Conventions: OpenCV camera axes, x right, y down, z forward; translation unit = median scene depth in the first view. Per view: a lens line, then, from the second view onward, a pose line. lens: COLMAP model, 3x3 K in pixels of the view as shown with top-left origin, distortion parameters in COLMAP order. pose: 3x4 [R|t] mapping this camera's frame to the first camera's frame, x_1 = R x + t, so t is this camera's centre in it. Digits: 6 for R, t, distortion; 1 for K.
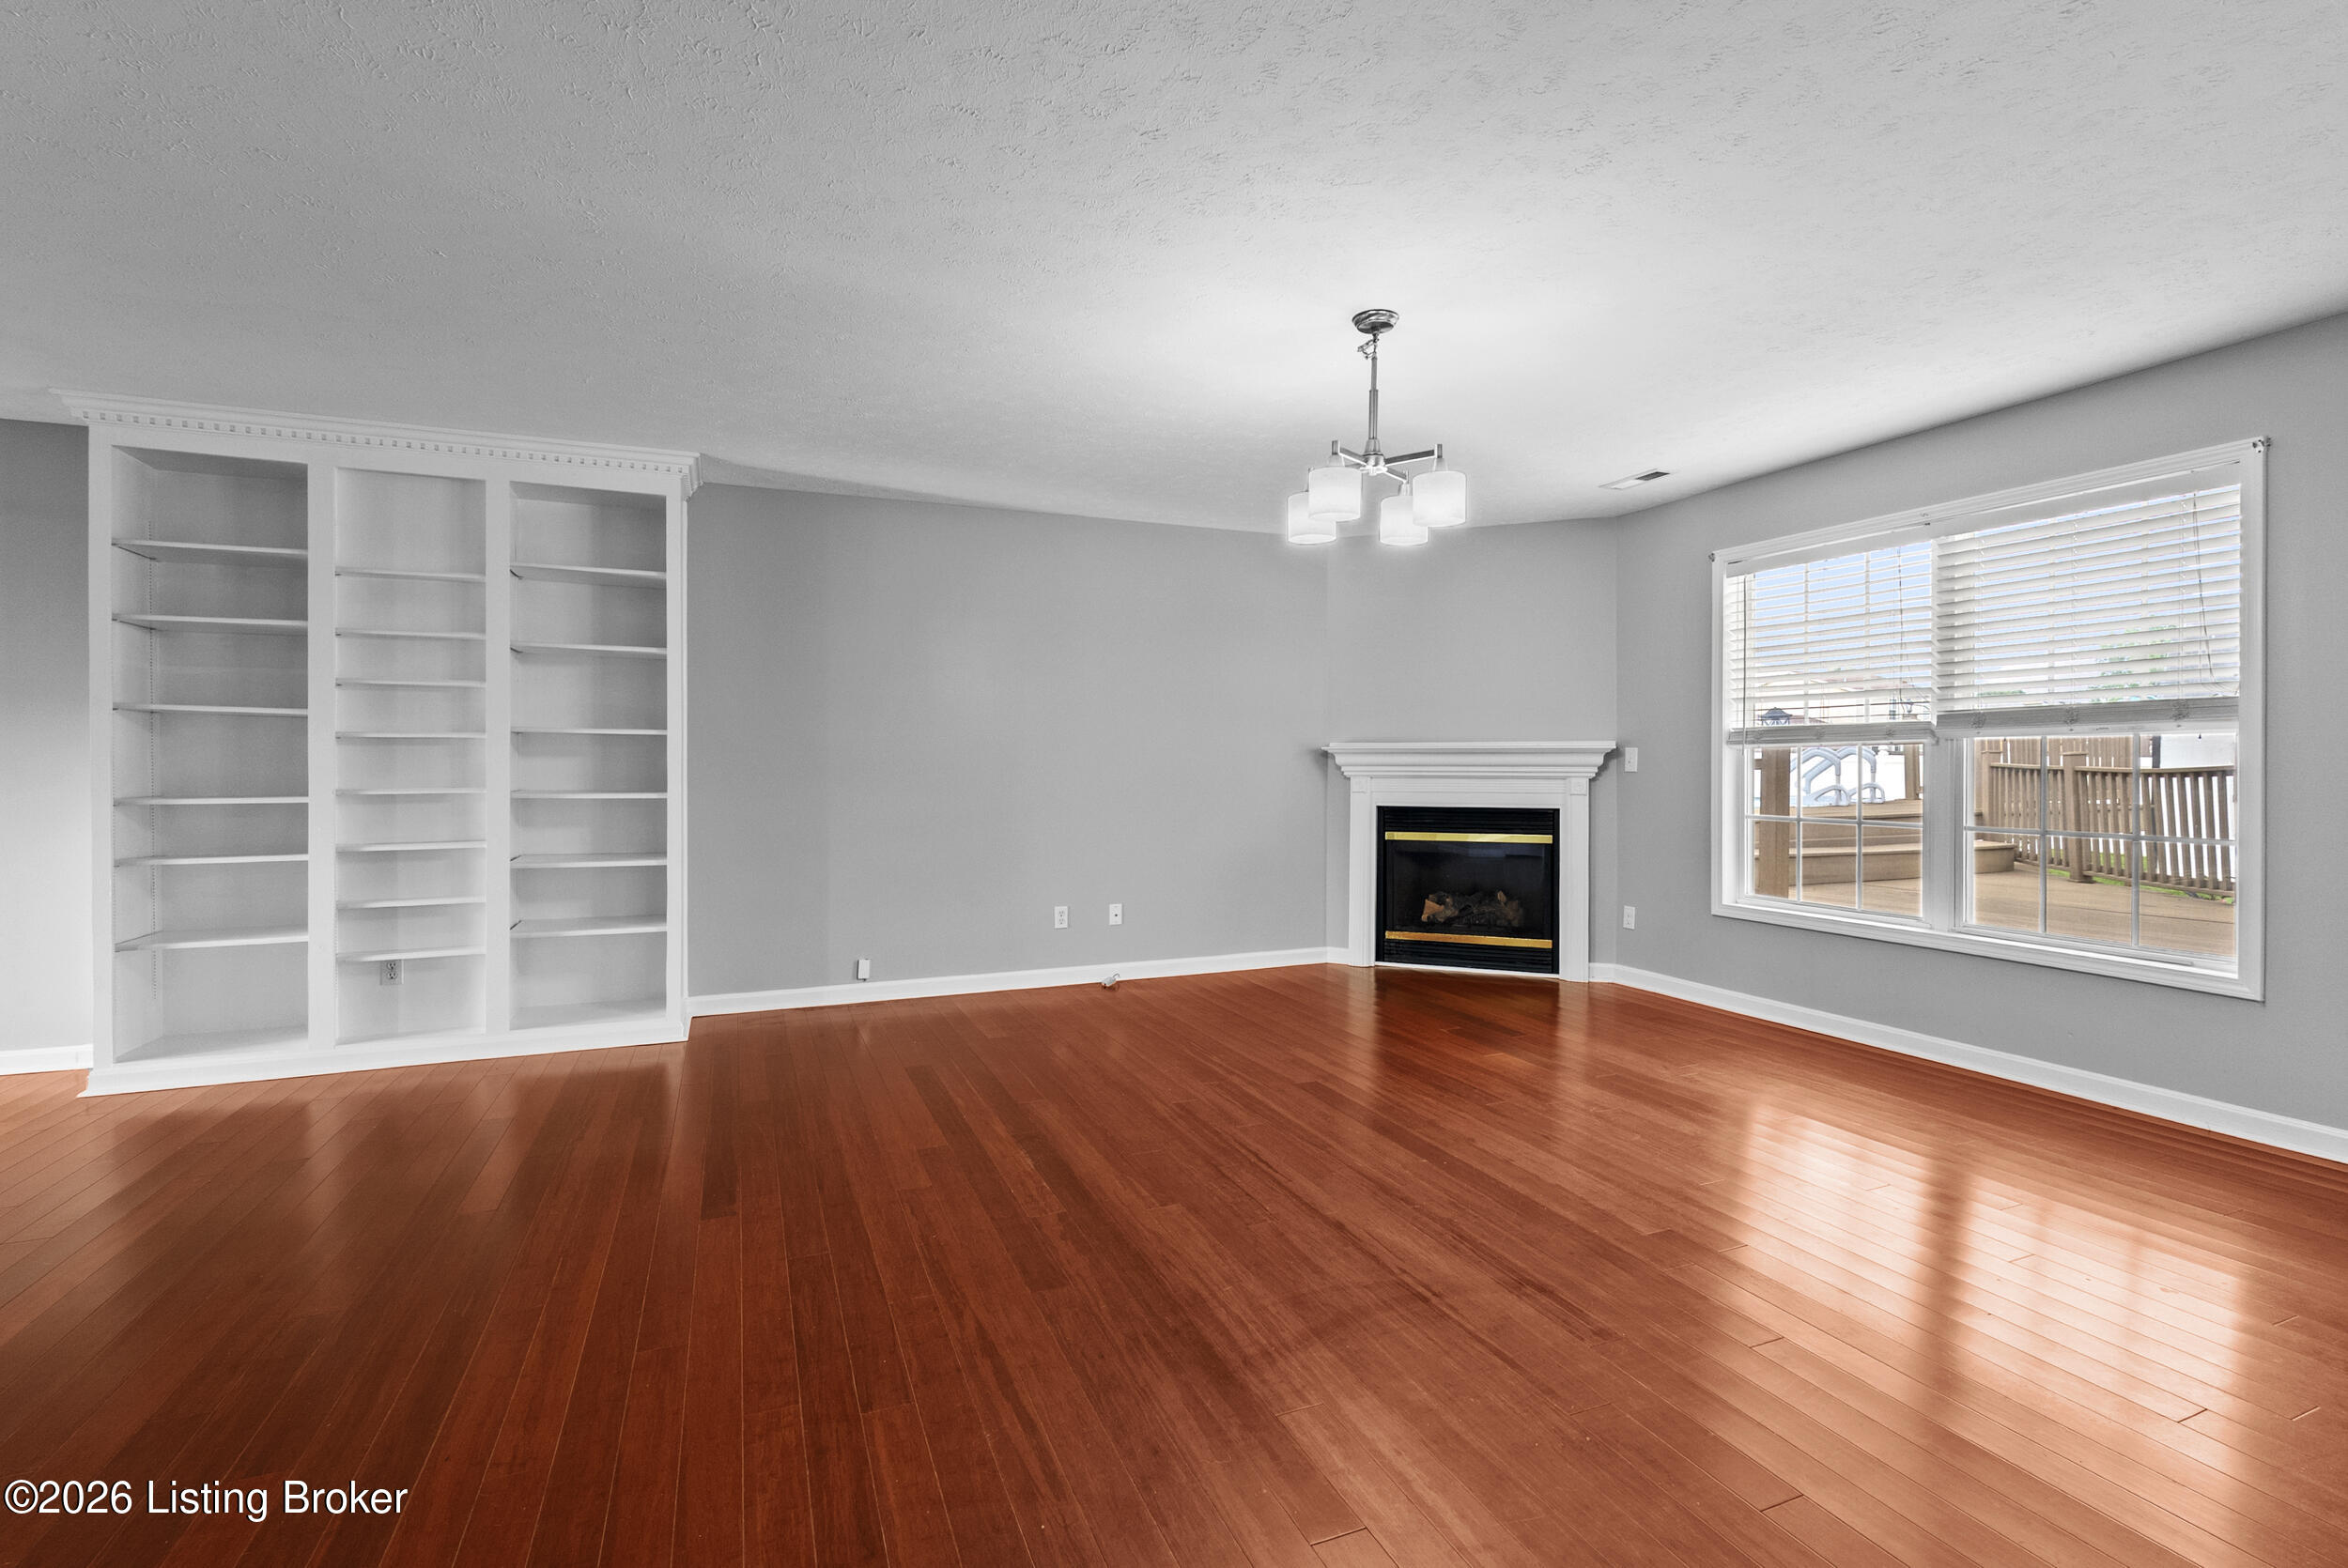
lens RADIAL K [[1057.5, 0, 1171.8], [0, 1057.5, 763.7], [0, 0, 1]] dist [-0.001952, -0.000199]
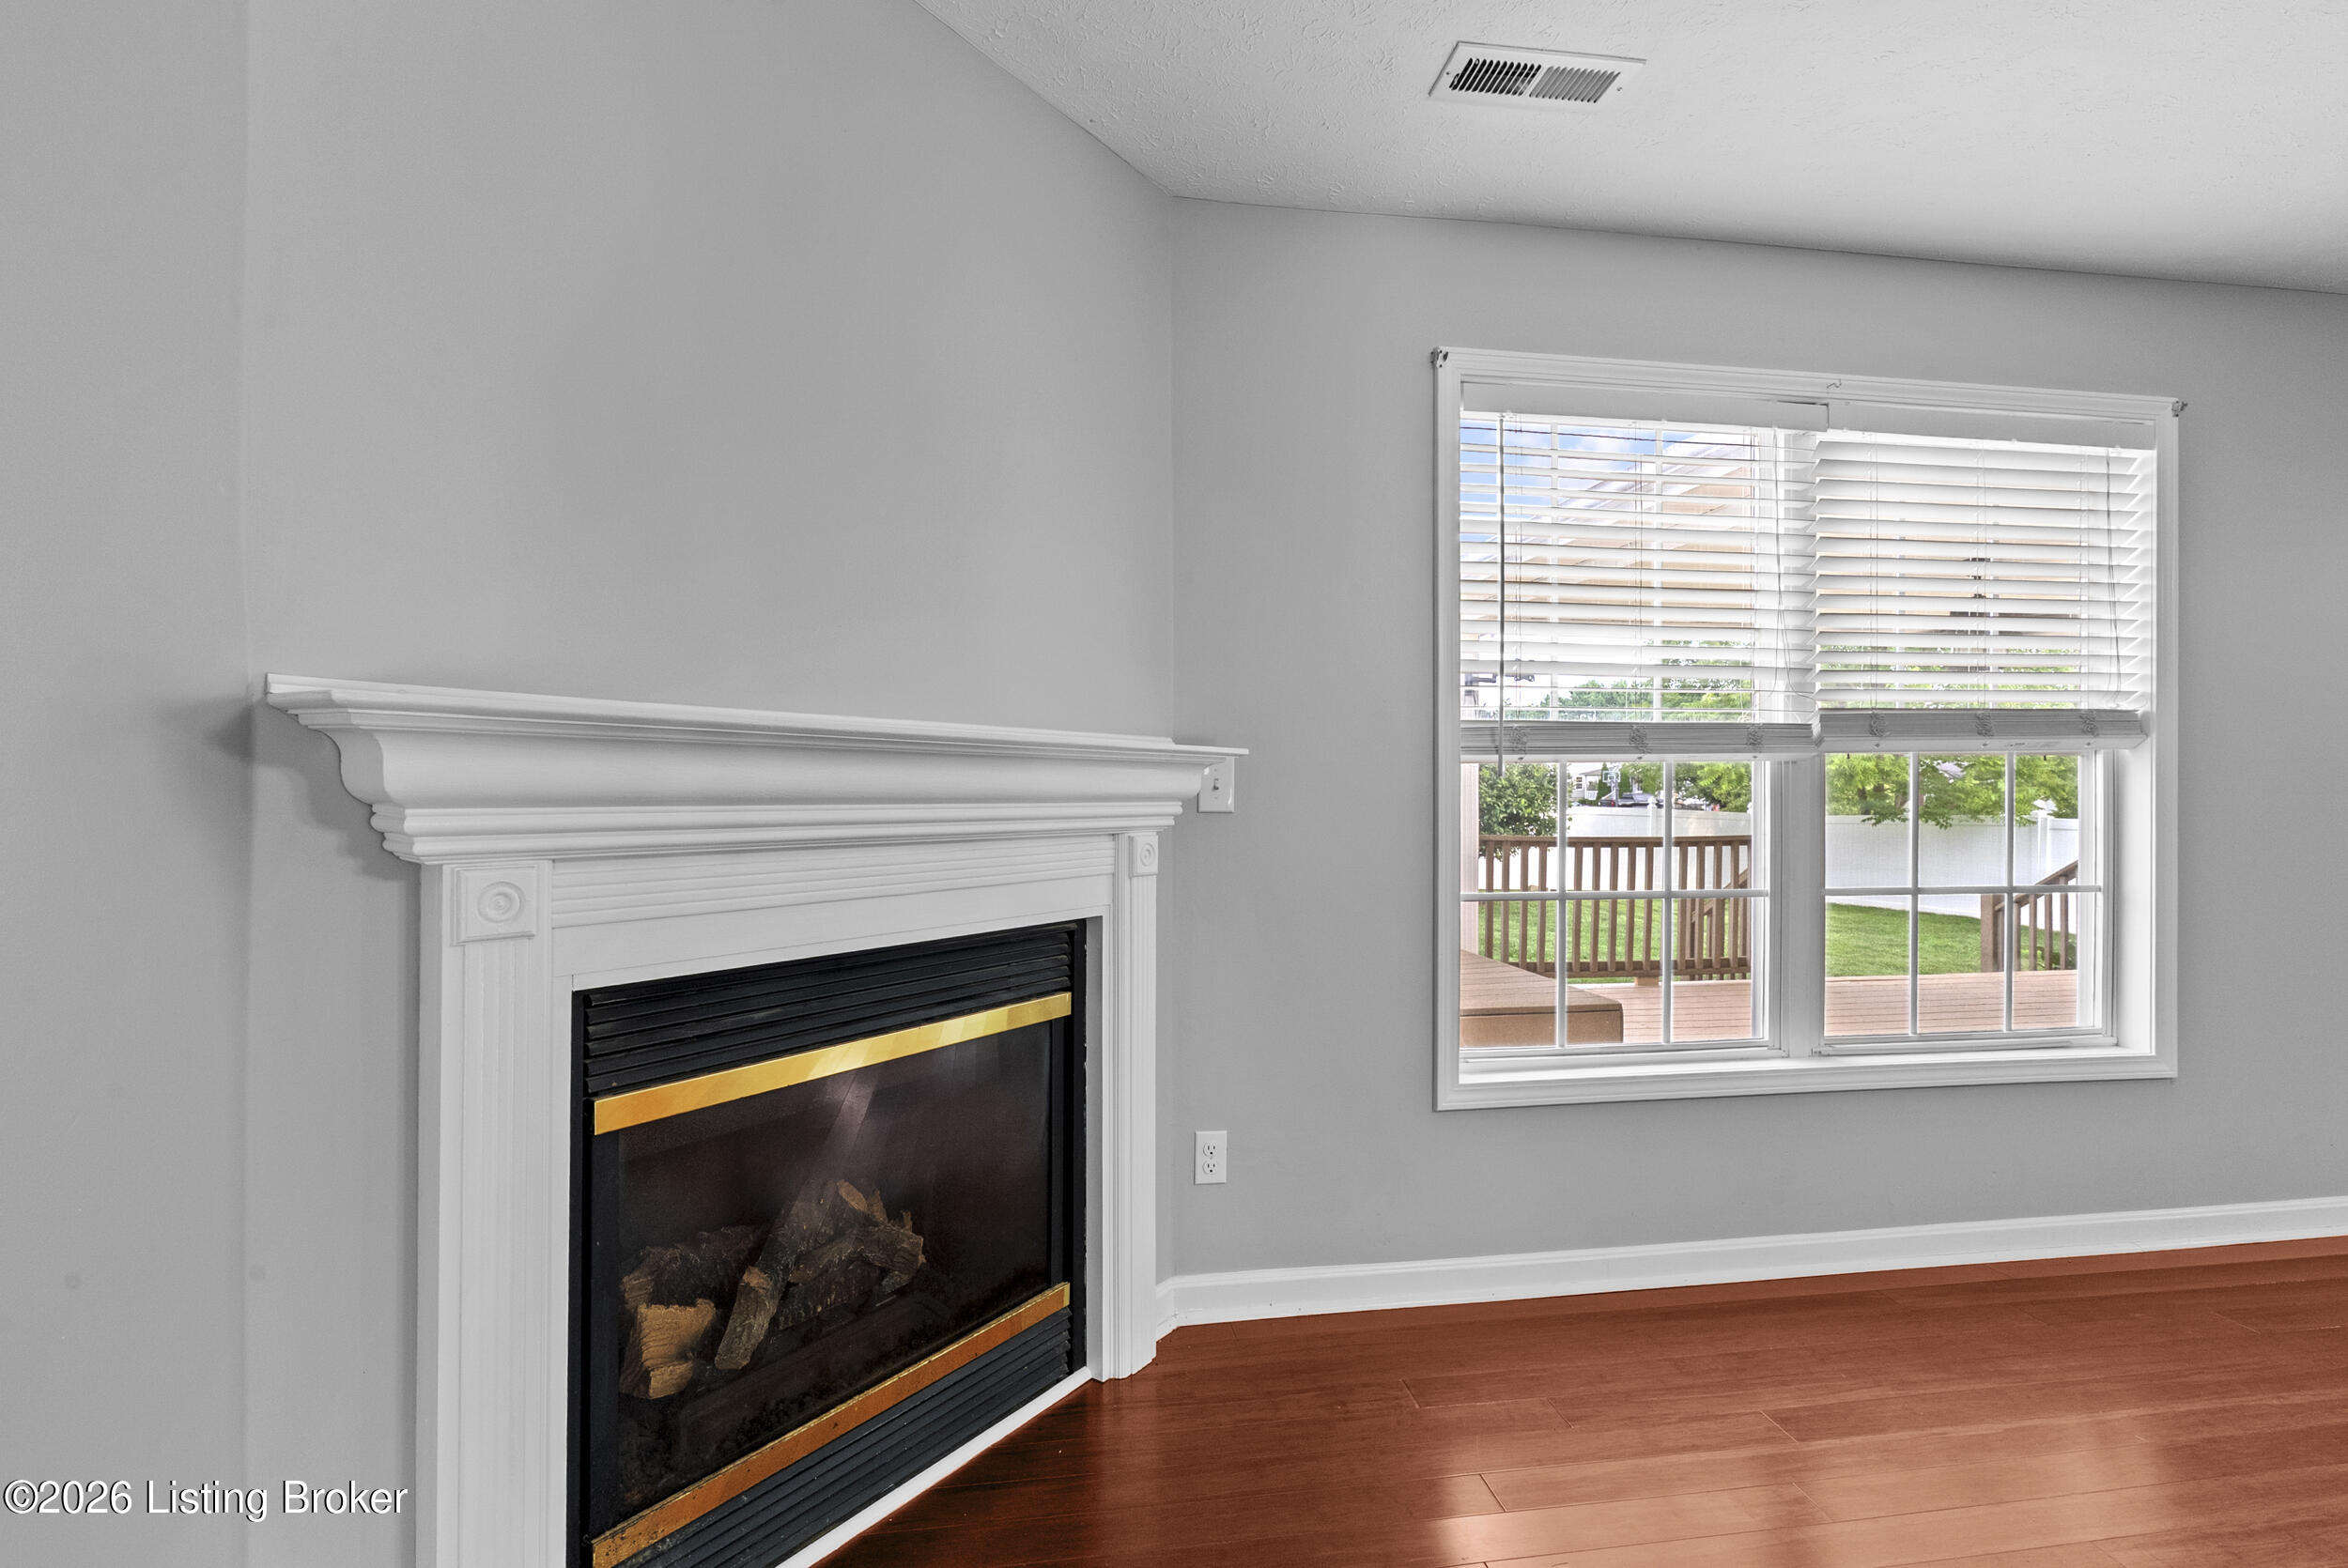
lens RADIAL K [[1058.2, 0, 1131.9], [0, 1058.2, 802.6], [0, 0, 1]] dist [-0.000889, -0.000124]
pose [[0.236077, -0.005281, 0.971720, 0.016156], [0.001167, 0.999986, 0.005151, 0.001293], [-0.971734, -0.000082, 0.236080, 0.913672]]
